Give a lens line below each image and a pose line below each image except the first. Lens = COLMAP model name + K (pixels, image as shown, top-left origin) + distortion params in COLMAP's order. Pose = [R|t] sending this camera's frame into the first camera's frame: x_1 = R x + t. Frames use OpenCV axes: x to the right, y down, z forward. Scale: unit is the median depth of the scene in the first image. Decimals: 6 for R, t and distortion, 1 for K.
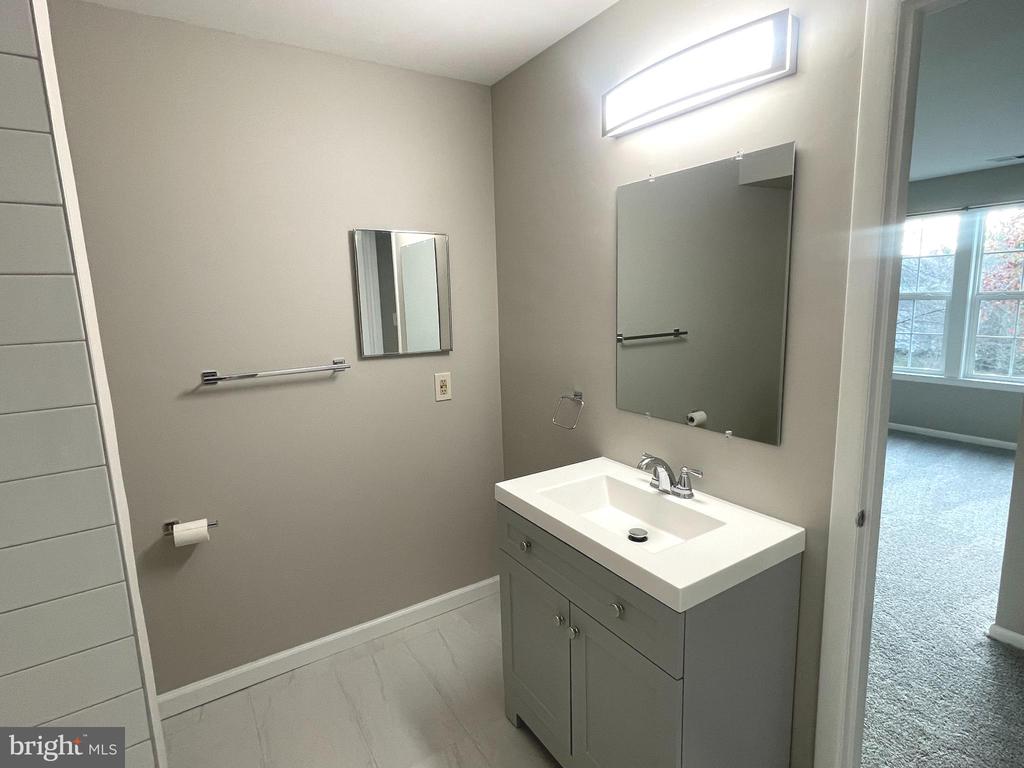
lens RADIAL K [[527.8, 0, 512.0], [0, 527.8, 384.0], [0, 0, 1]] dist [-0.003520, 0.000577]
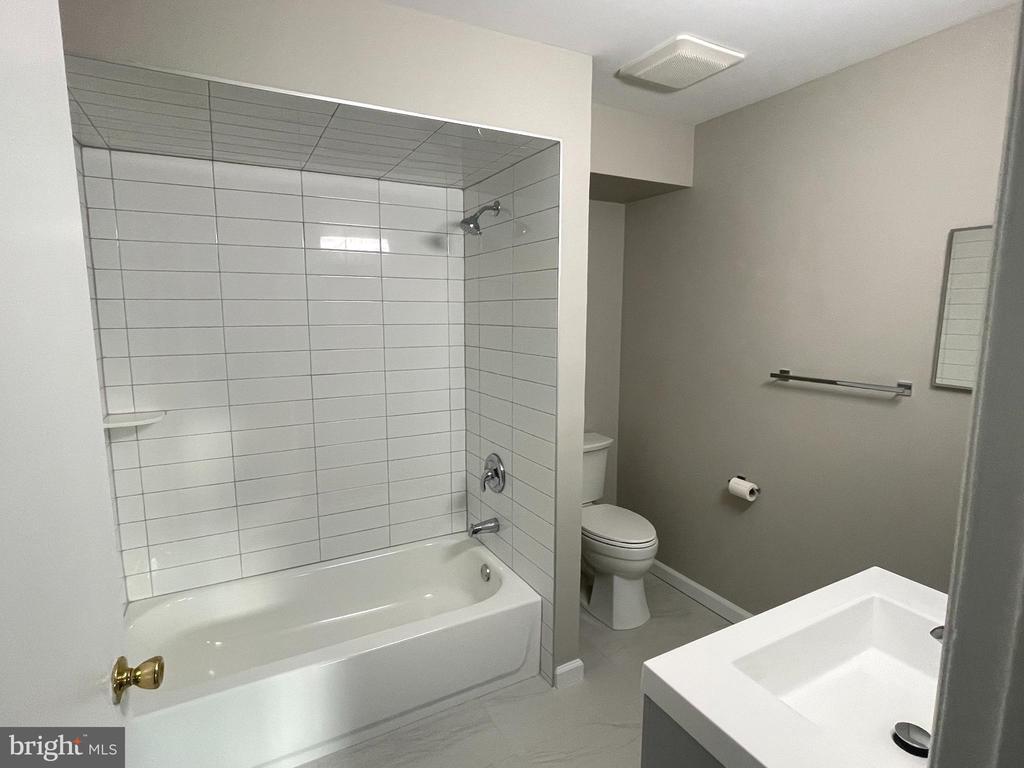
lens RADIAL K [[527.8, 0, 512.0], [0, 527.8, 384.0], [0, 0, 1]] dist [-0.003520, 0.000577]
pose [[-0.067039, 0.170999, -0.982988, 0.578824], [-0.166305, 0.969507, 0.179995, -0.093137], [0.983793, 0.175542, -0.036557, 0.390802]]
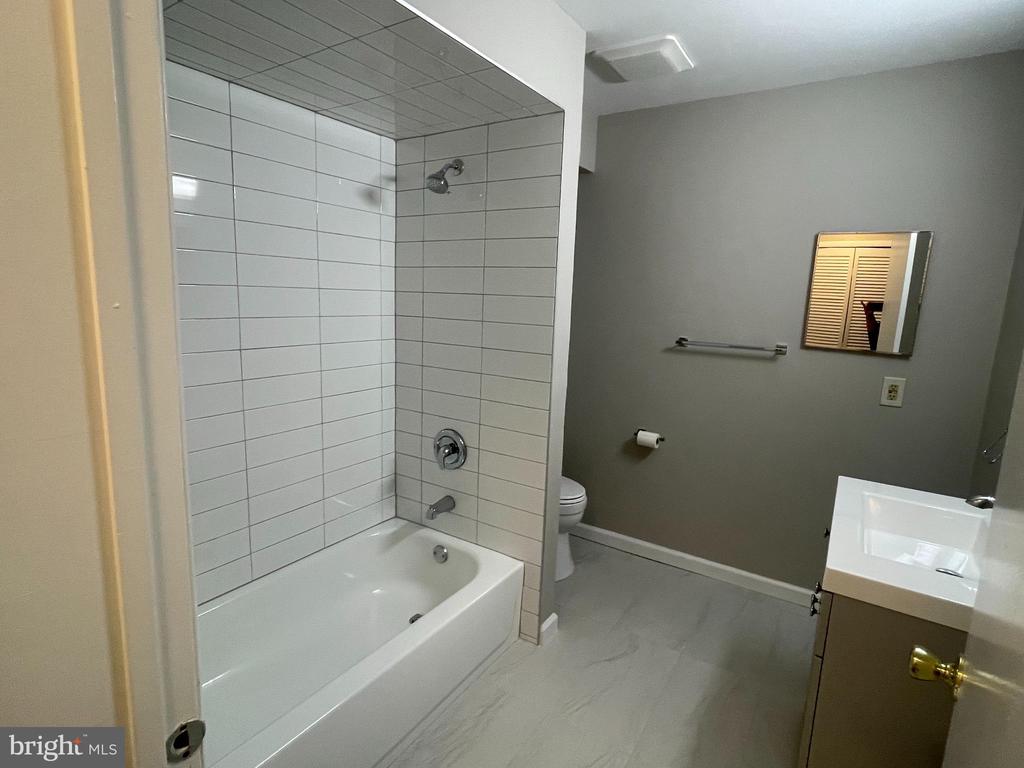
lens RADIAL K [[527.8, 0, 512.0], [0, 527.8, 384.0], [0, 0, 1]] dist [-0.003520, 0.000577]
pose [[0.410244, 0.201971, -0.889330, 0.487347], [-0.202021, 0.971067, 0.127342, 0.010408], [0.889318, 0.127422, 0.439177, -0.037641]]
